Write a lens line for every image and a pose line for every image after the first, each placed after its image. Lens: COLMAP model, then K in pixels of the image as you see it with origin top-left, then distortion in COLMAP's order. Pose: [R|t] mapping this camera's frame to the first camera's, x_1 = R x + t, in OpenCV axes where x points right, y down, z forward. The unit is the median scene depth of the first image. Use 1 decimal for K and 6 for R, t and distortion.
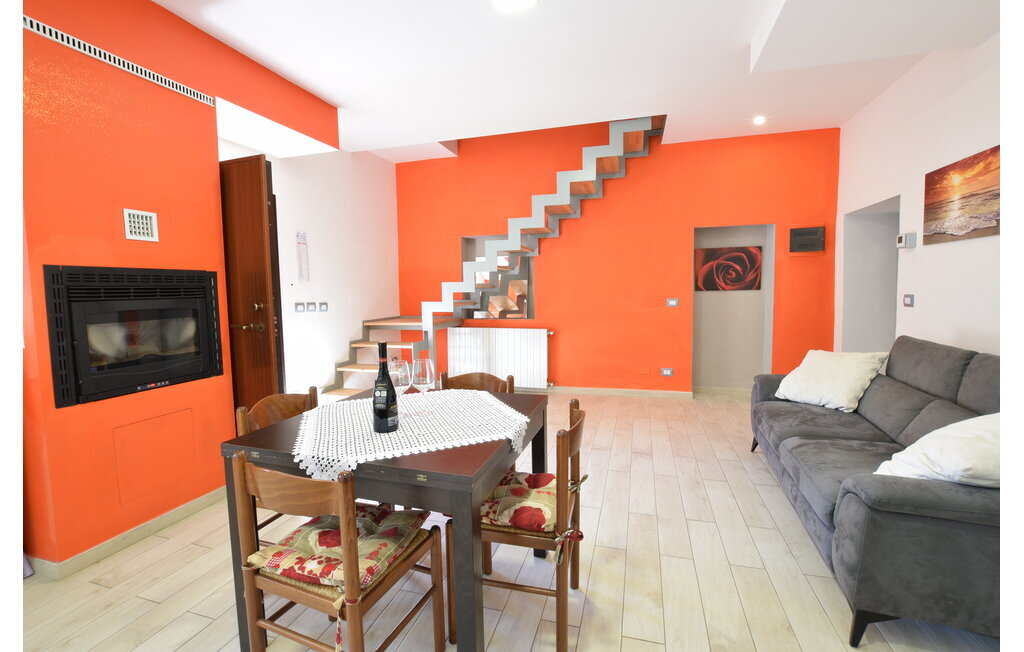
lens RADIAL K [[431.2, 0, 510.8], [0, 431.2, 322.2], [0, 0, 1]] dist [-0.034429, 0.005730]
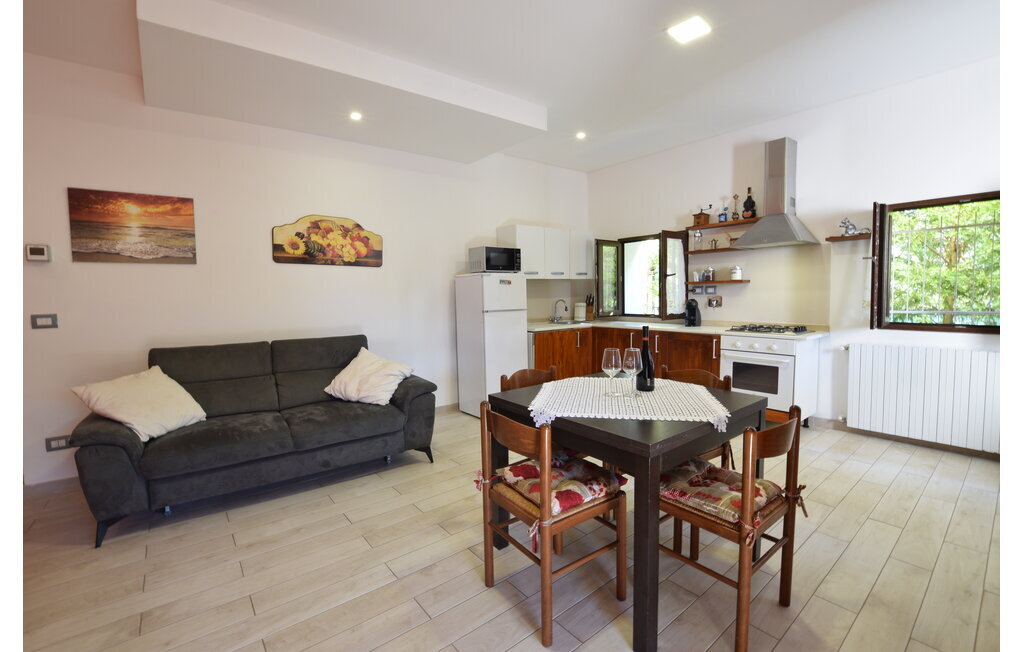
lens RADIAL K [[431.2, 0, 510.8], [0, 431.2, 322.2], [0, 0, 1]] dist [-0.034429, 0.005730]
pose [[-0.821200, -0.008191, 0.570581, -0.362004], [0.076827, 0.989207, 0.124772, -0.085122], [-0.565445, 0.146298, -0.811707, 1.169008]]
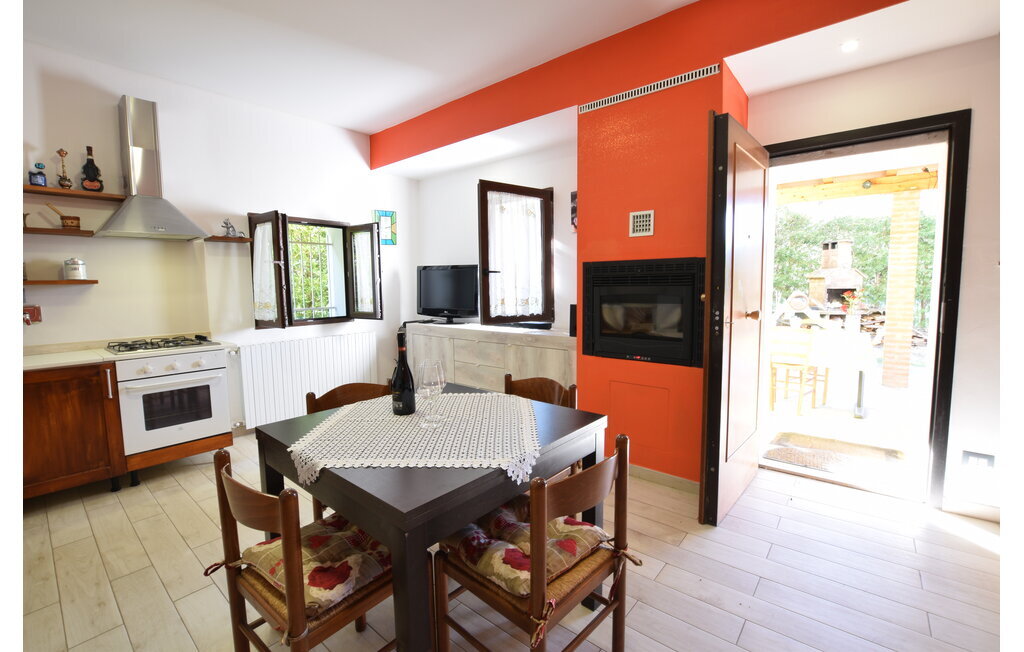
lens RADIAL K [[431.2, 0, 510.8], [0, 431.2, 322.2], [0, 0, 1]] dist [-0.034429, 0.005730]
pose [[-0.396158, 0.102414, -0.912453, 0.290753], [-0.050761, 0.989797, 0.133135, -0.068690], [0.916778, 0.099059, -0.386917, 0.826975]]
